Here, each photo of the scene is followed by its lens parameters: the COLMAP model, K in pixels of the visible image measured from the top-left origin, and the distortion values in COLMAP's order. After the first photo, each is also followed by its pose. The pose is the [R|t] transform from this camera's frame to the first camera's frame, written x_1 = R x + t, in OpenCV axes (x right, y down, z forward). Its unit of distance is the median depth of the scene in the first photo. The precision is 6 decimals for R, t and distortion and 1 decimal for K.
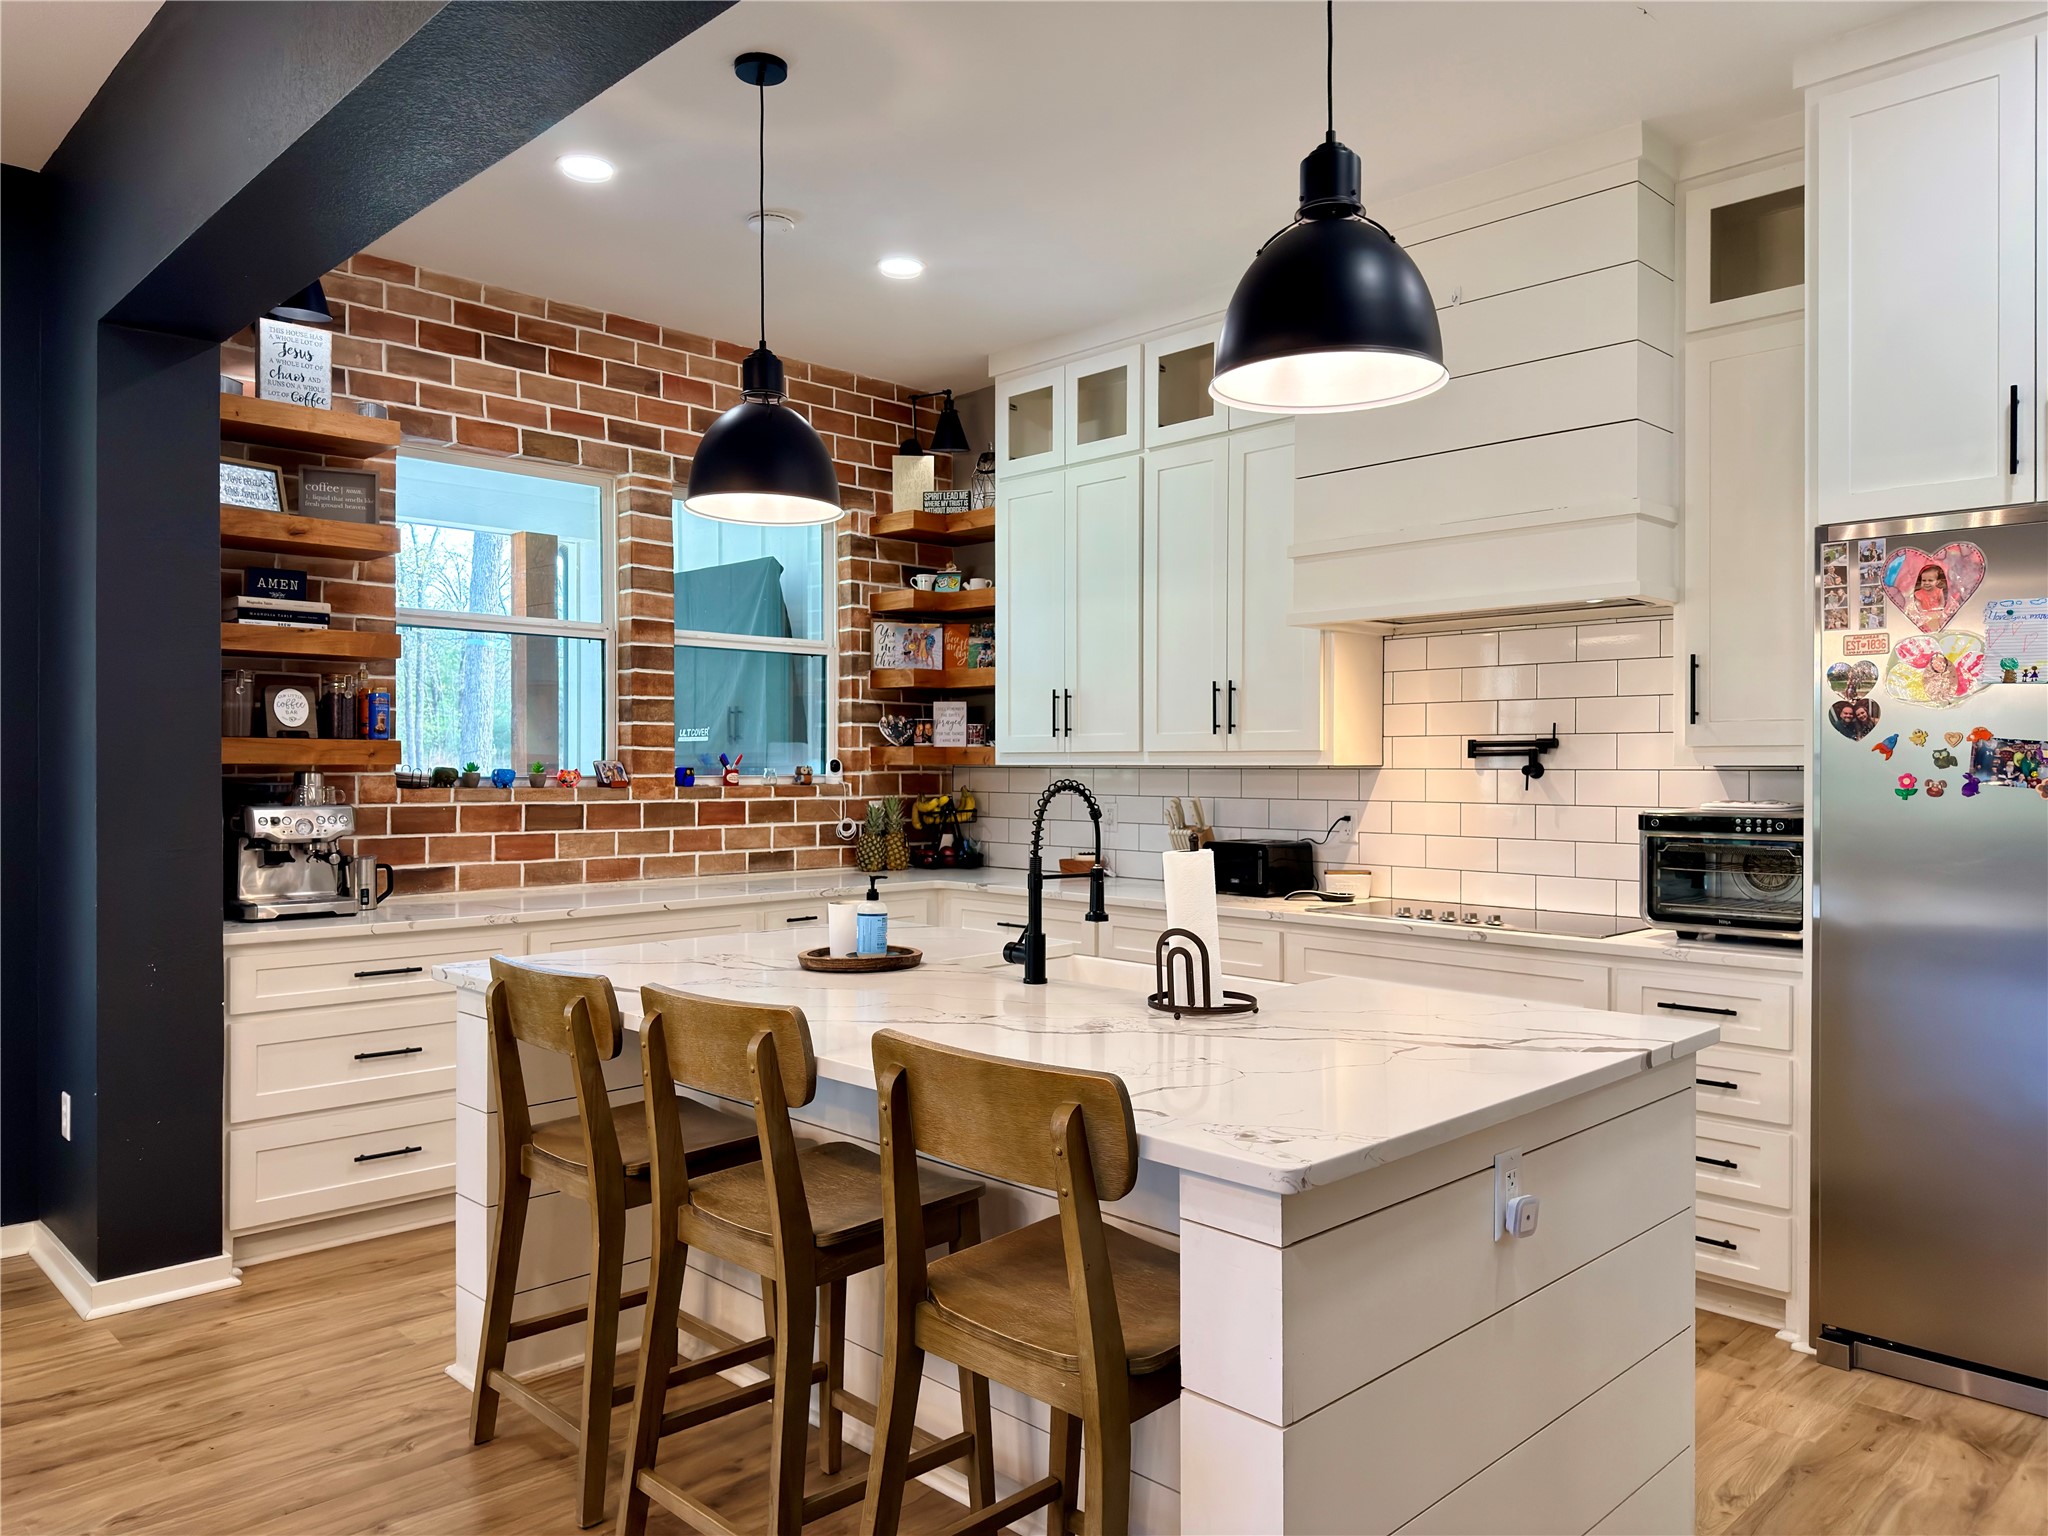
lens RADIAL K [[1430.4, 0, 1022.8], [0, 1430.4, 768.5], [0, 0, 1]] dist [0.029390, -0.003753]
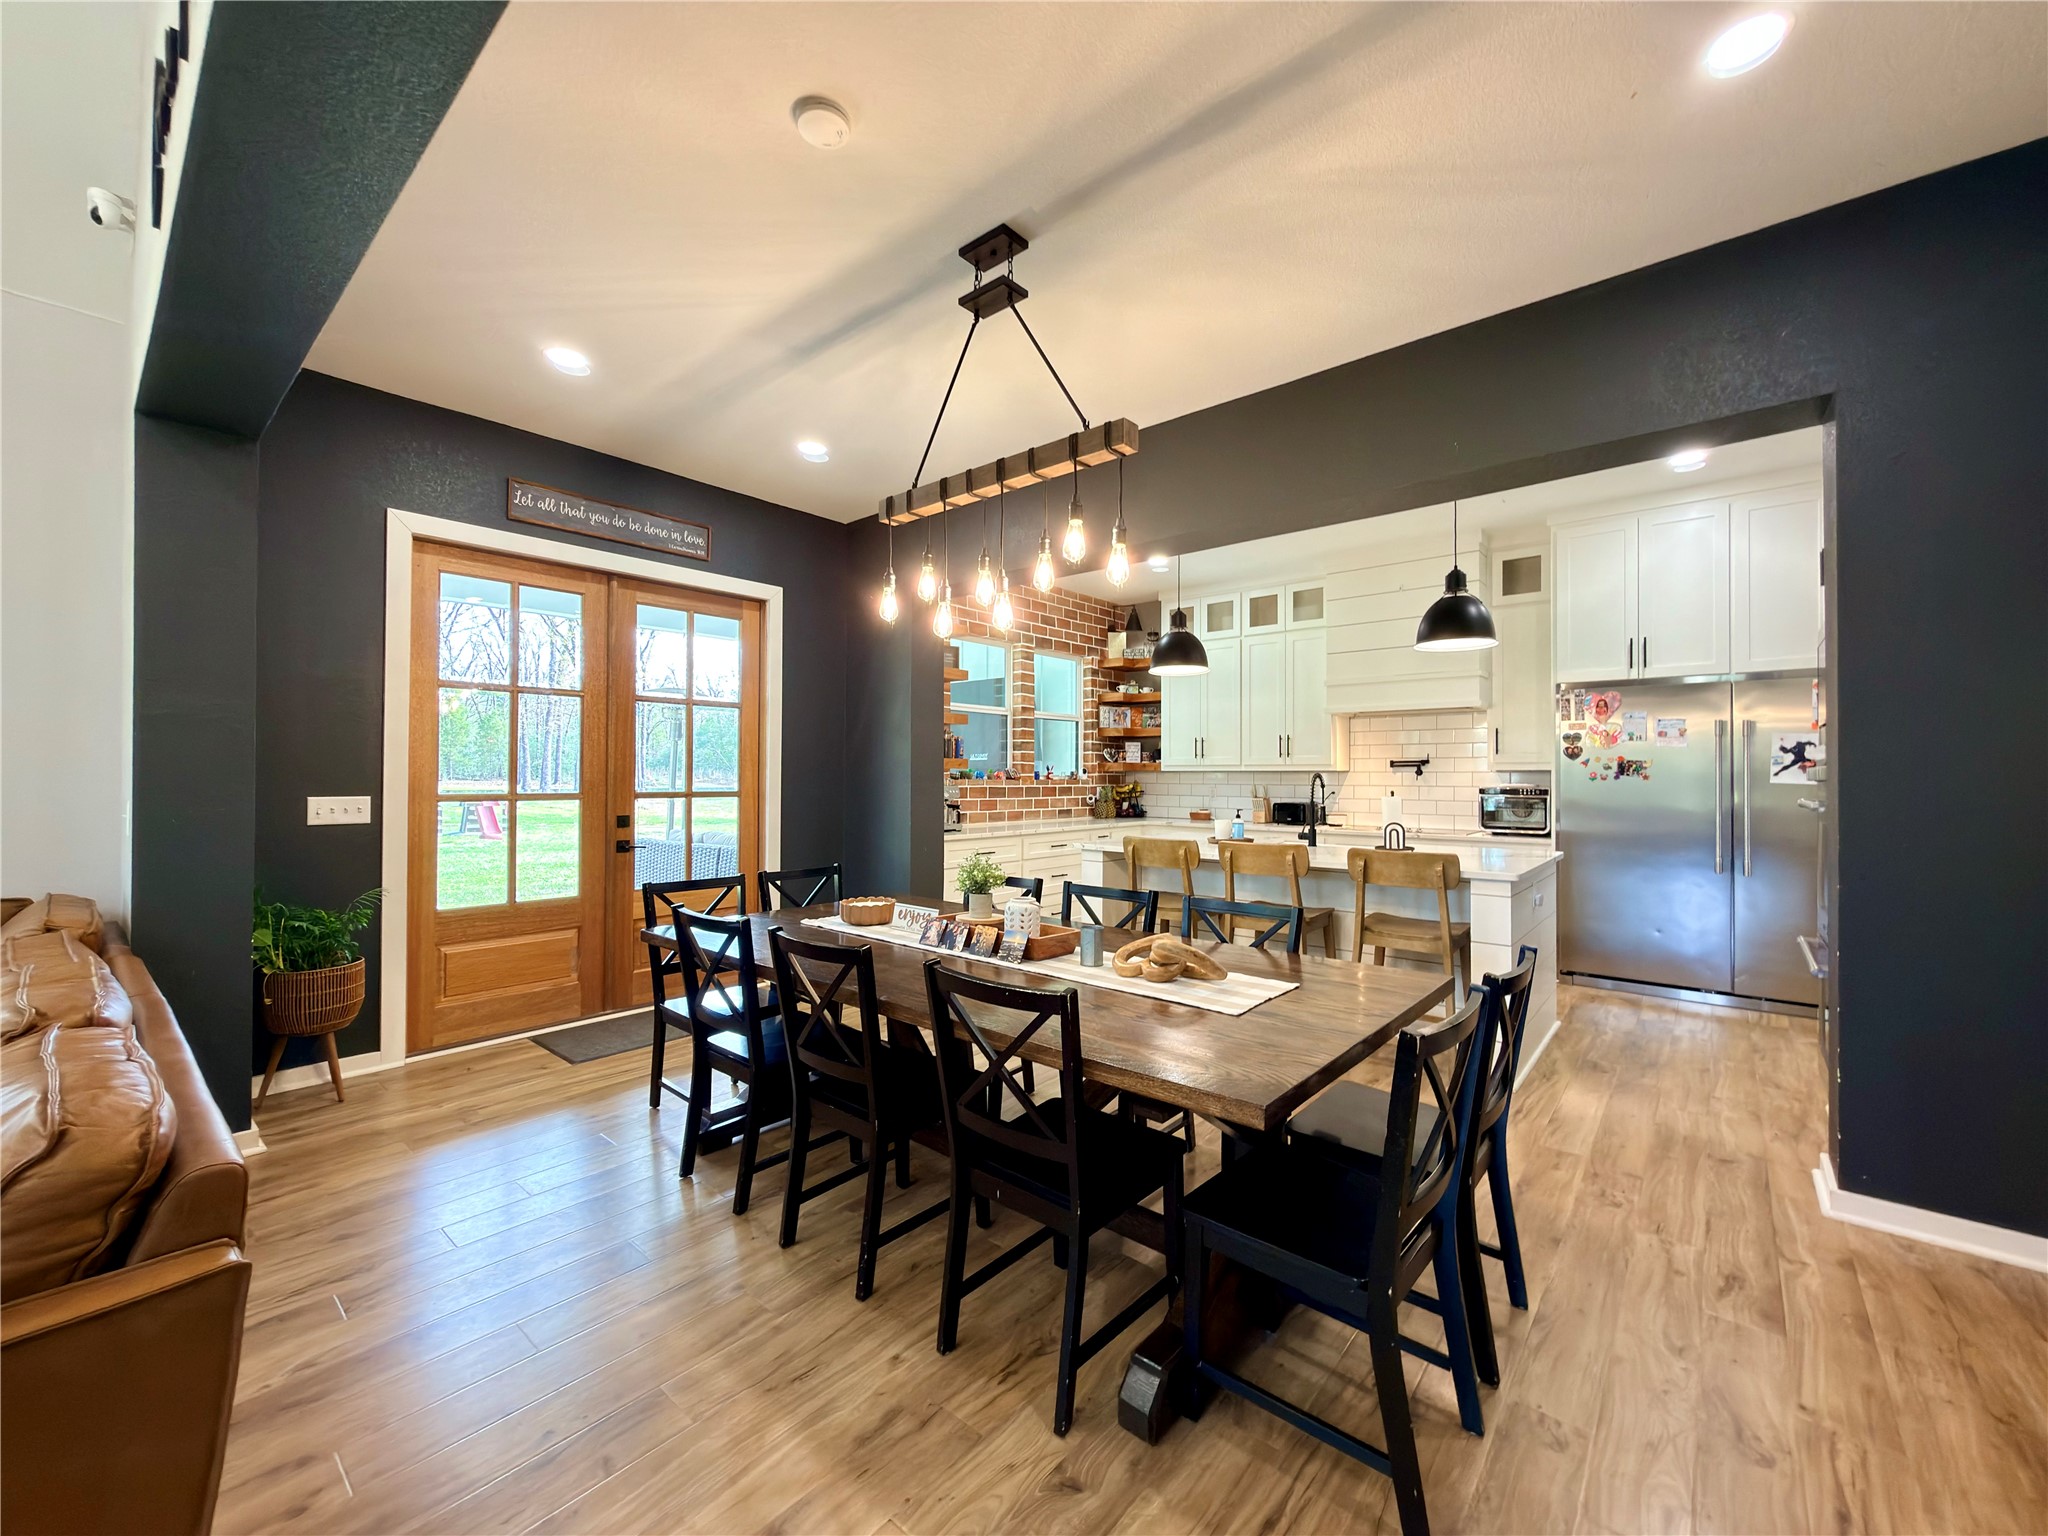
lens RADIAL K [[817.3, 0, 1026.0], [0, 817.3, 765.8], [0, 0, 1]] dist [-0.000442, 0.000003]
pose [[0.996414, 0.002136, 0.084586, -0.368642], [-0.001039, 0.999915, -0.013005, 0.007665], [-0.084607, 0.012870, 0.996331, -0.292490]]
